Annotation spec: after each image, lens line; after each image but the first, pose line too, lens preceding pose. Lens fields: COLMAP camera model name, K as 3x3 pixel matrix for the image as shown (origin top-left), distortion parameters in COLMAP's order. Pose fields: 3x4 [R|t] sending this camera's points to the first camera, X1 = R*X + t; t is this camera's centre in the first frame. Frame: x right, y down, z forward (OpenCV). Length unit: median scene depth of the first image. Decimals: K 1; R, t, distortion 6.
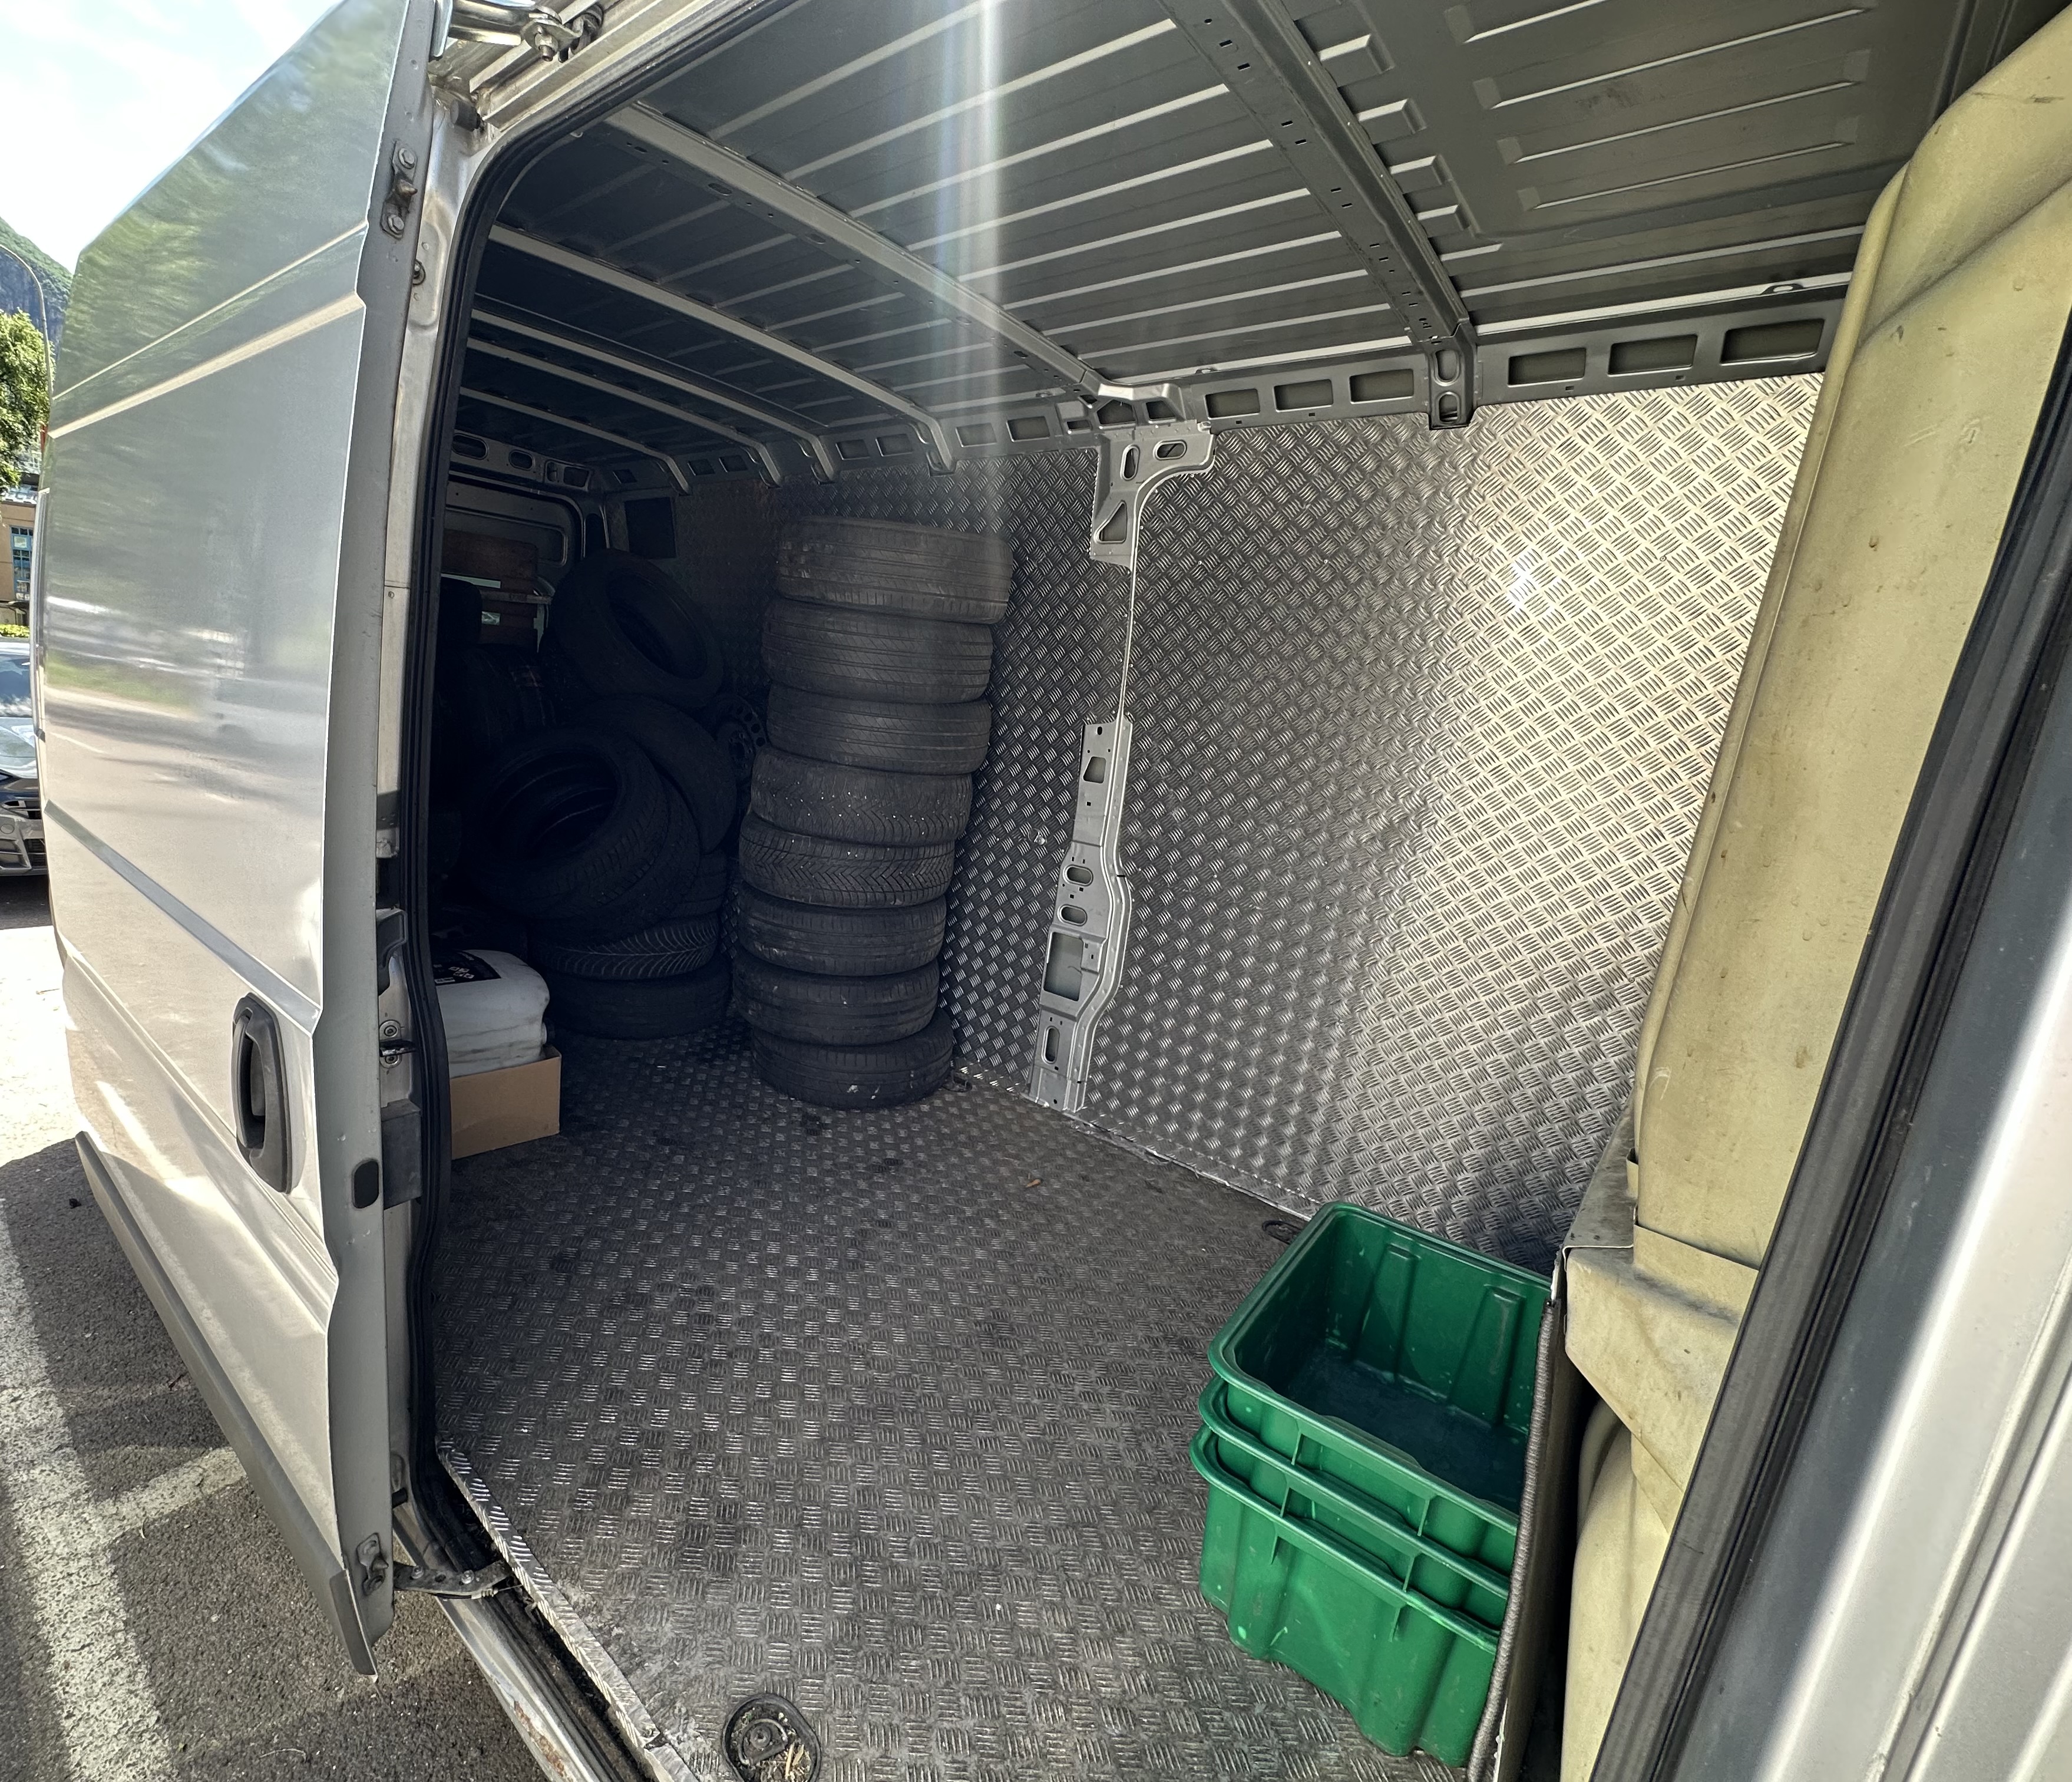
lens RADIAL K [[980.3, 0, 878.2], [0, 980.3, 910.4], [0, 0, 1]] dist [-0.009926, 0.002791]
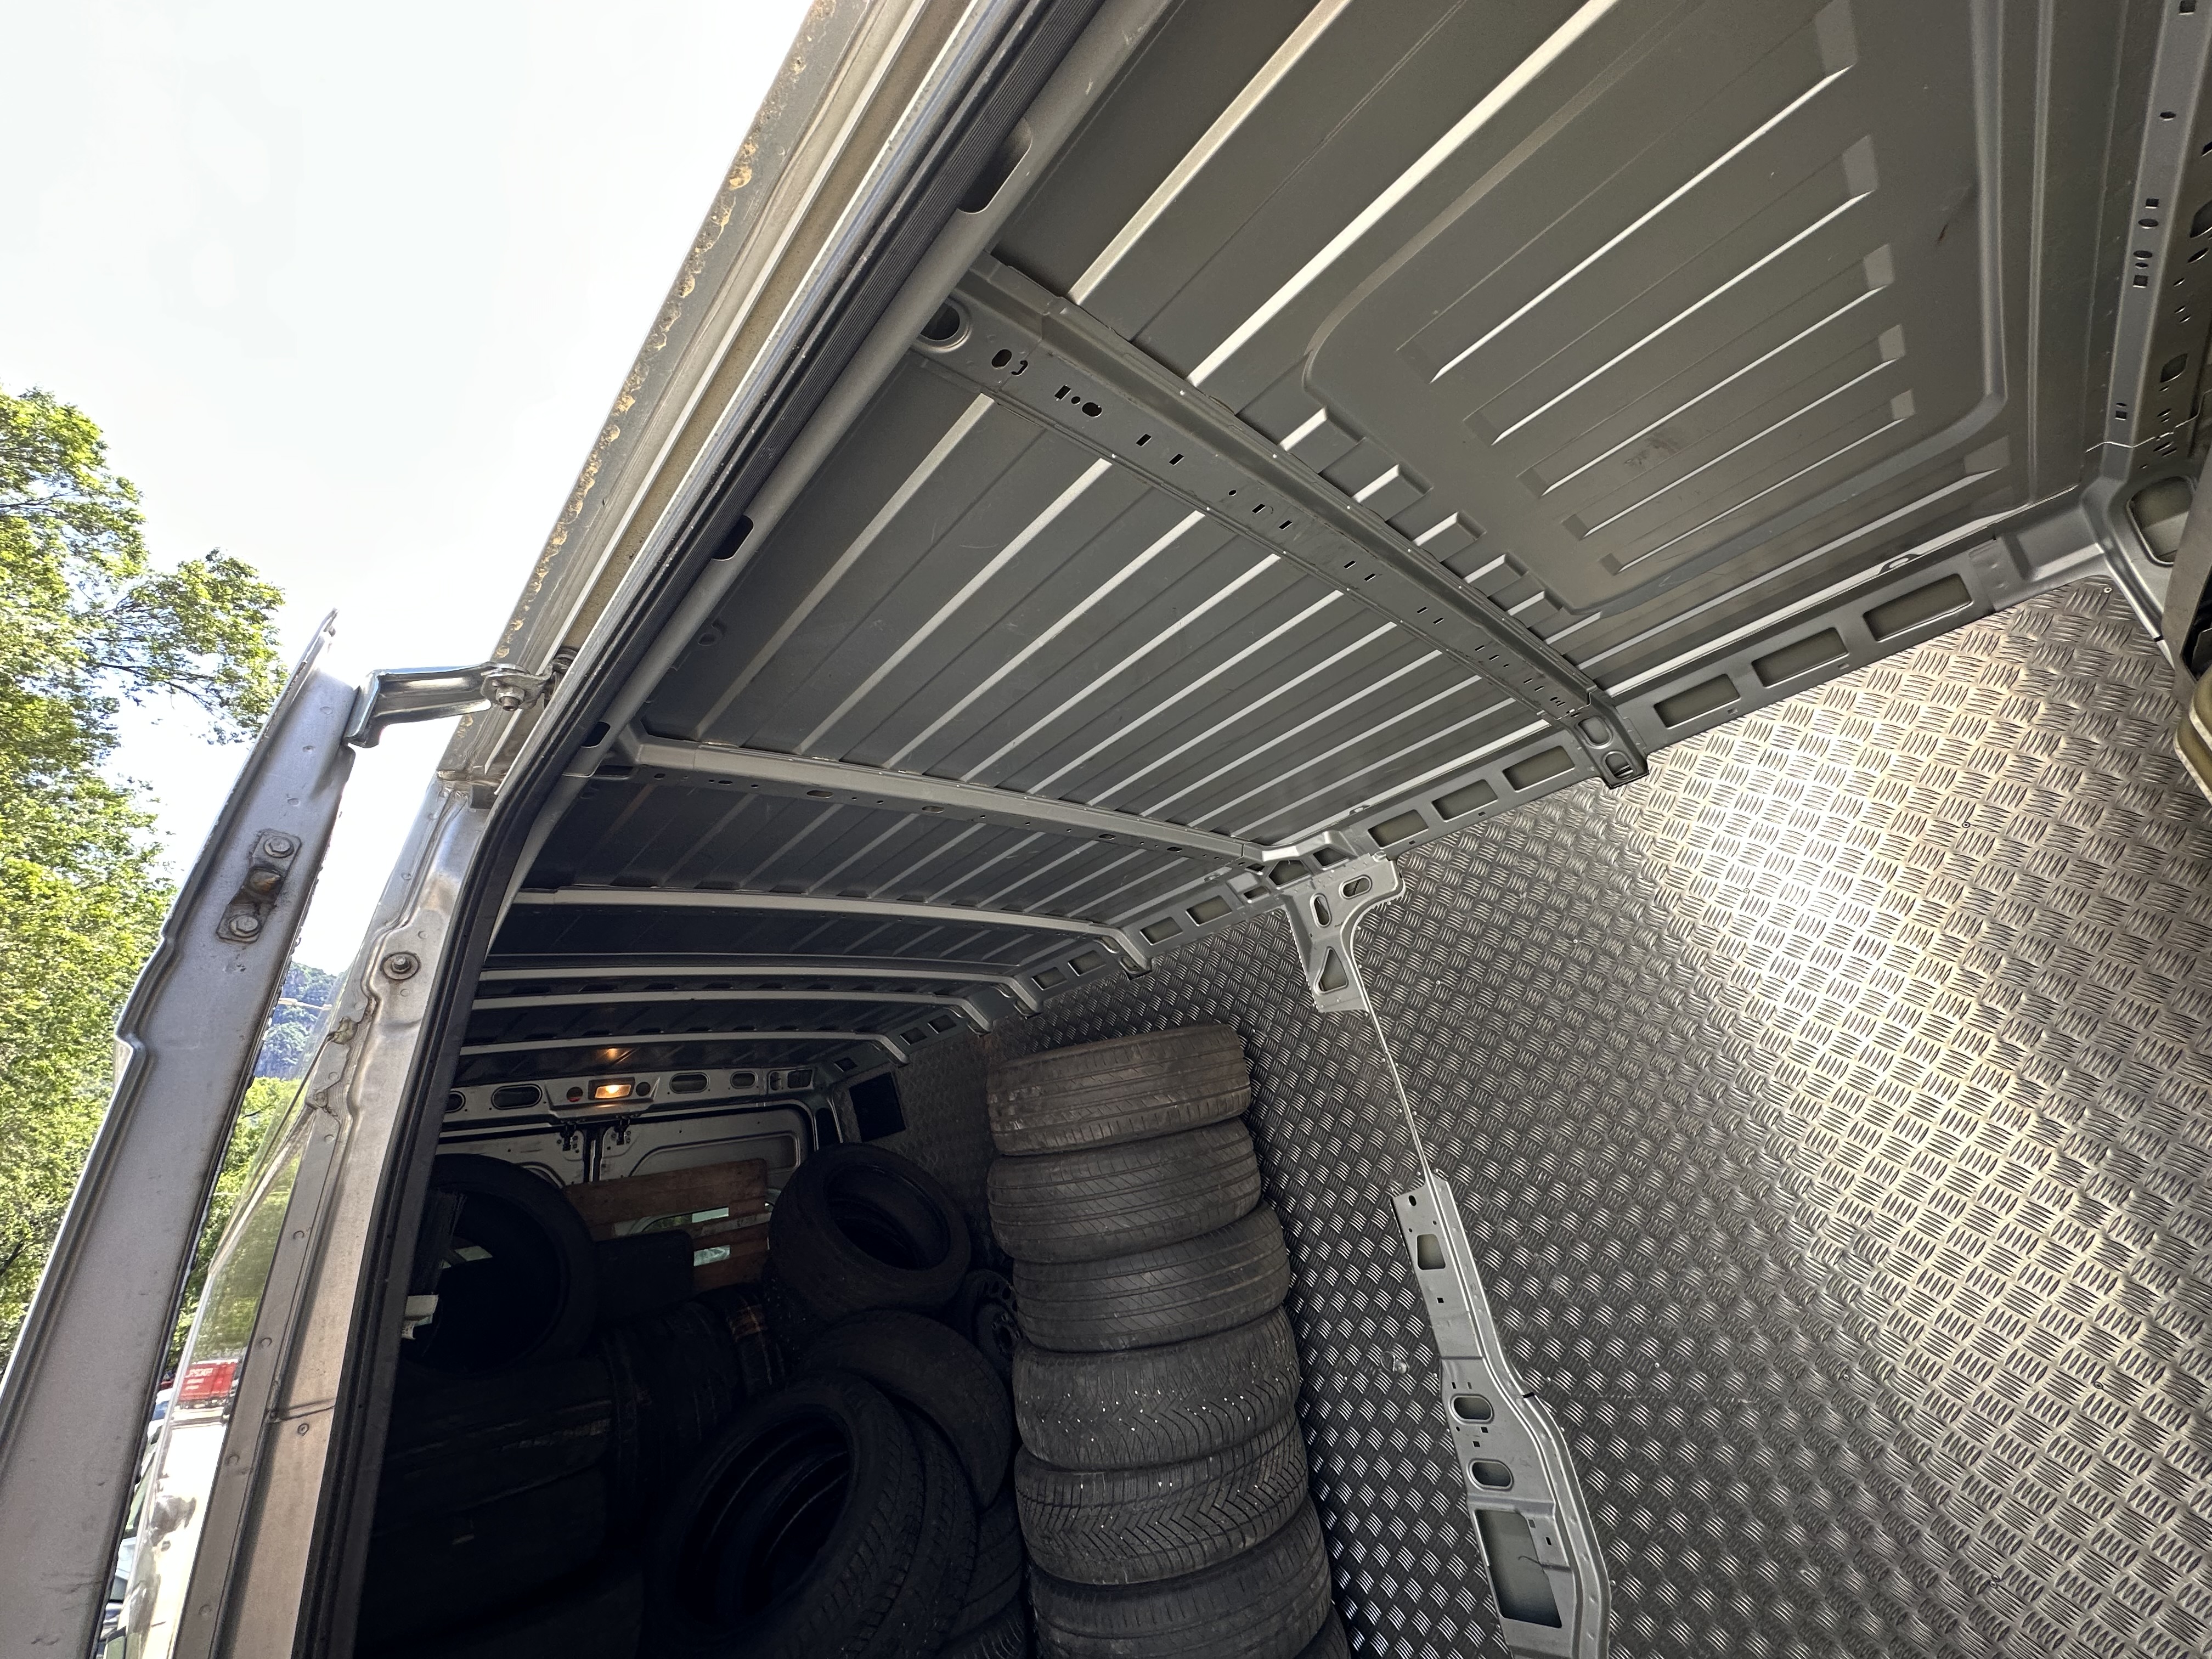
lens RADIAL K [[888.4, 0, 1108.5], [0, 888.4, 825.2], [0, 0, 1]] dist [-0.004346, 0.000480]
pose [[0.958299, -0.282409, 0.043670, 0.043712], [0.259078, 0.794113, -0.549785, -0.098927], [0.120586, 0.538173, 0.834164, 0.203128]]
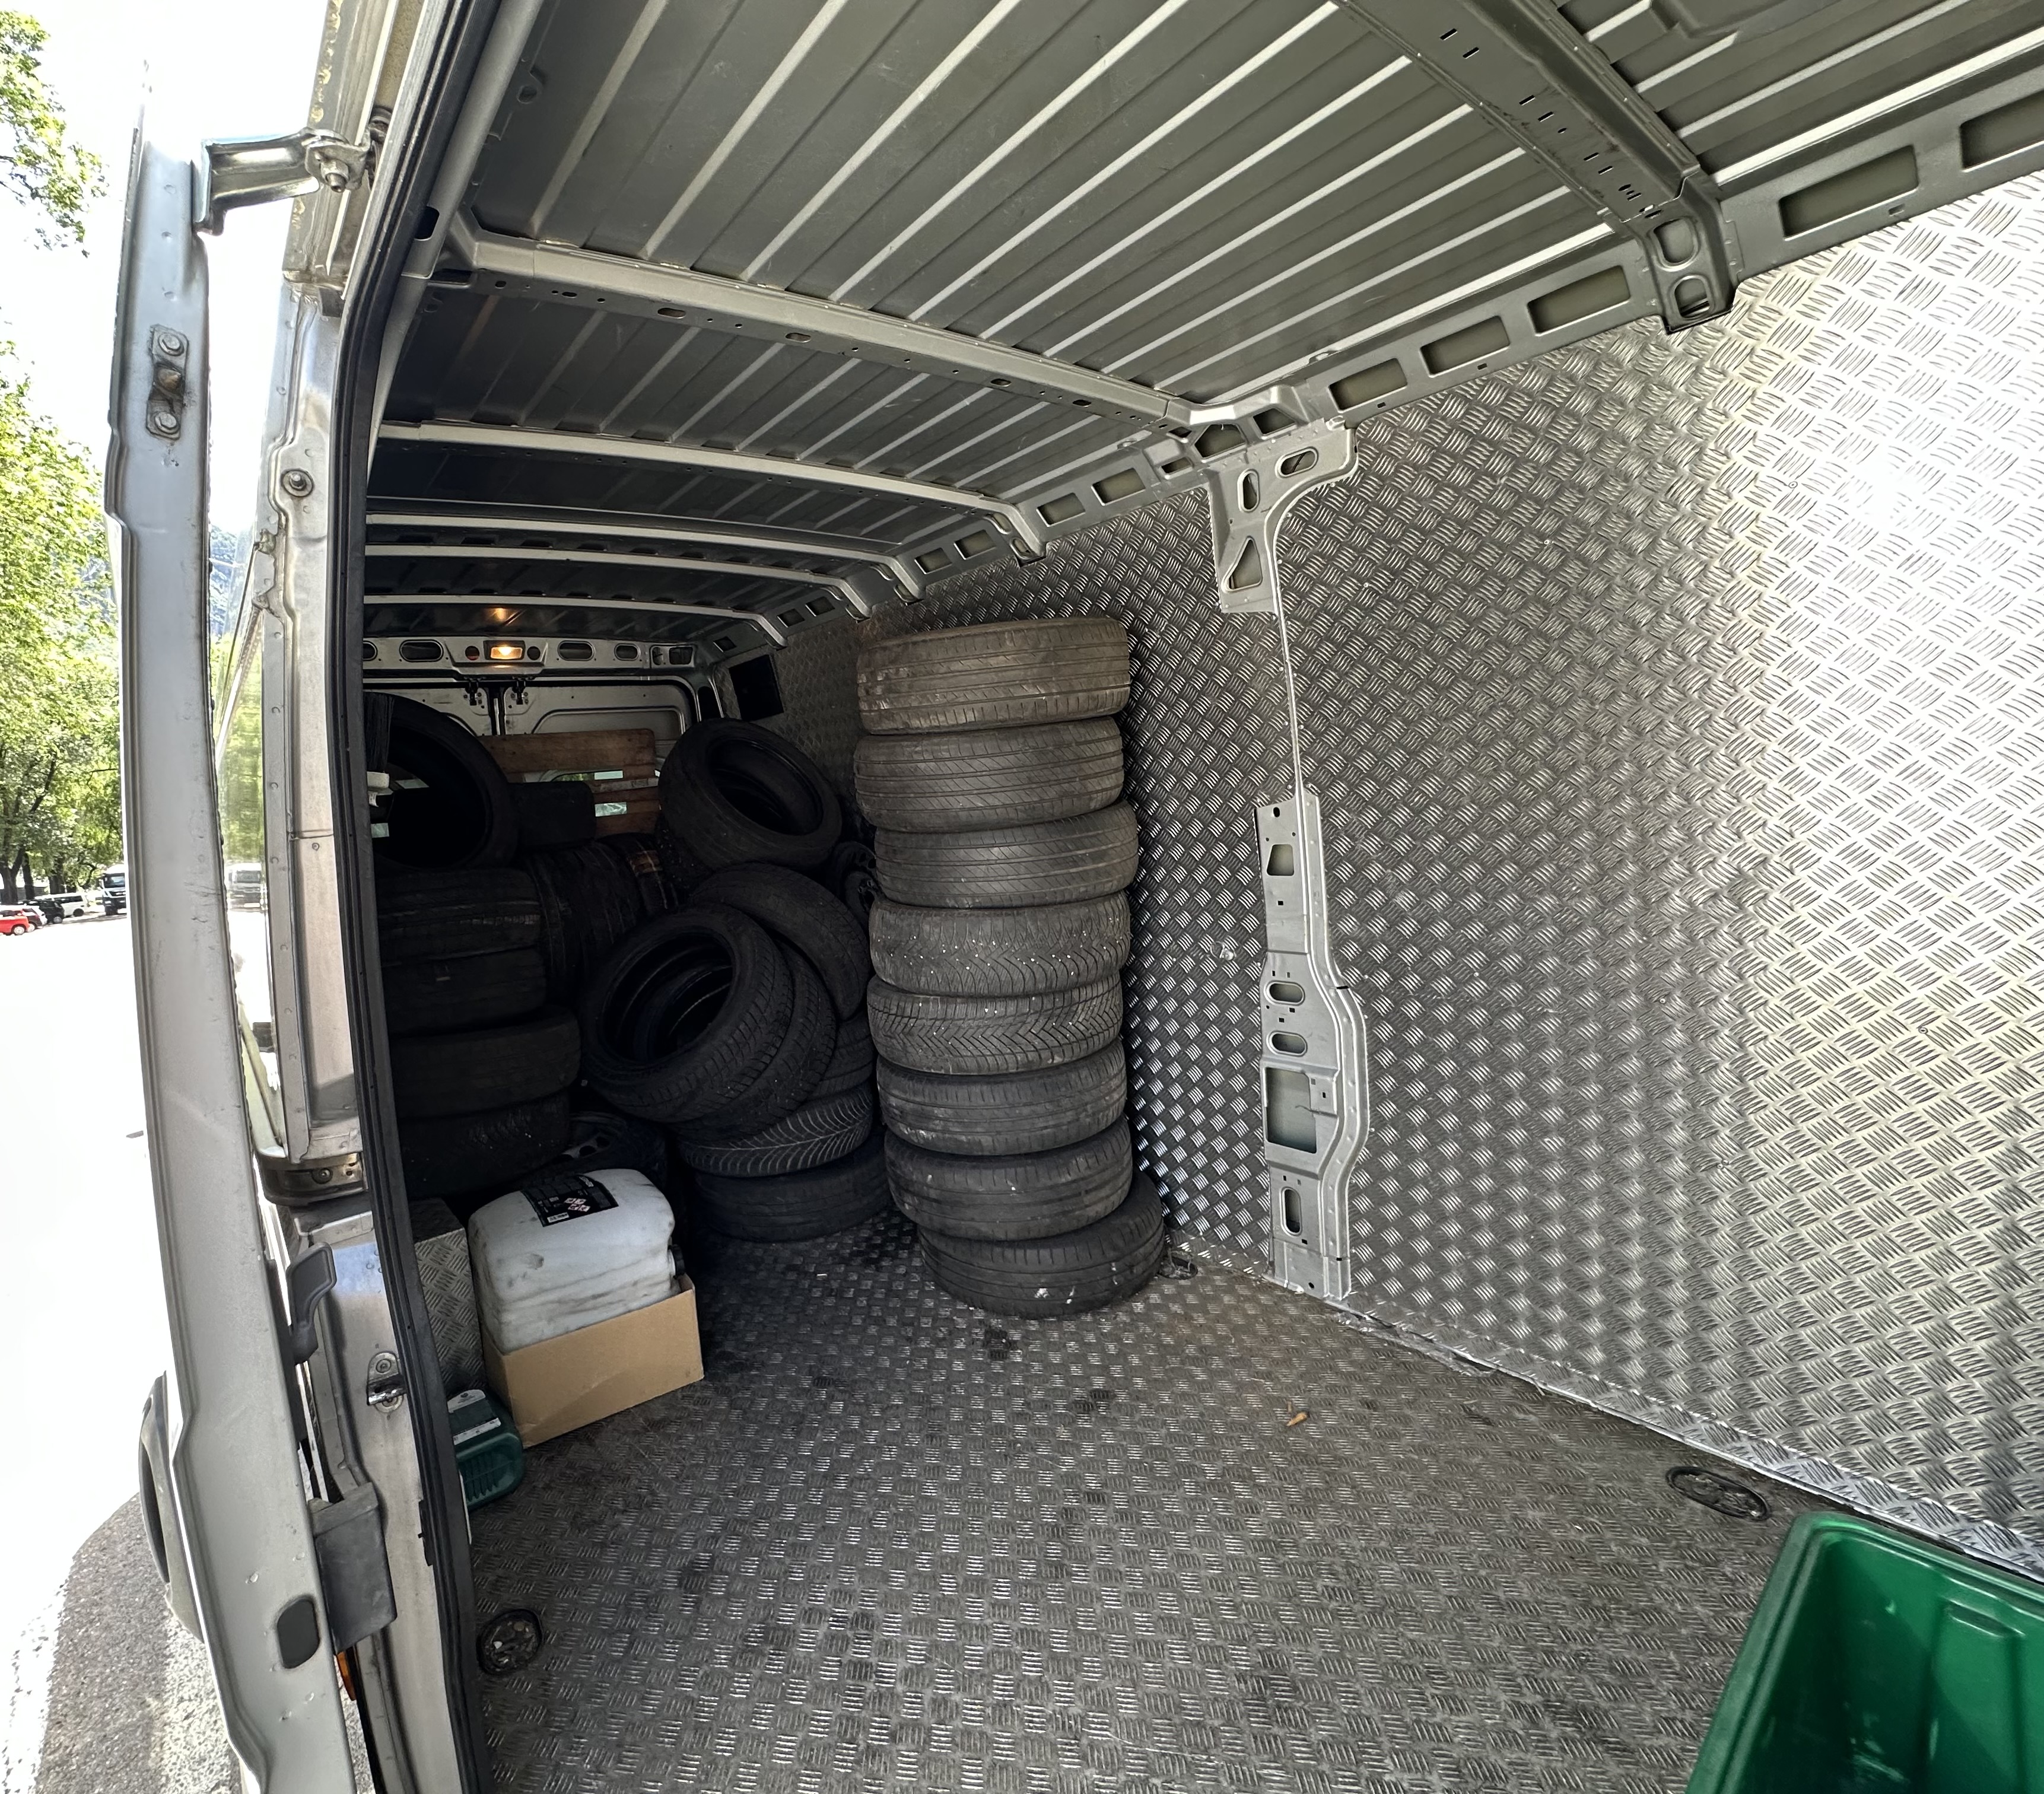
lens RADIAL K [[969.5, 0, 849.2], [0, 969.5, 903.3], [0, 0, 1]] dist [-0.006156, 0.001264]
pose [[0.958618, -0.163581, -0.233010, 0.068734], [0.134272, 0.981480, -0.136630, -0.053038], [0.251045, 0.099690, 0.962828, 0.169696]]
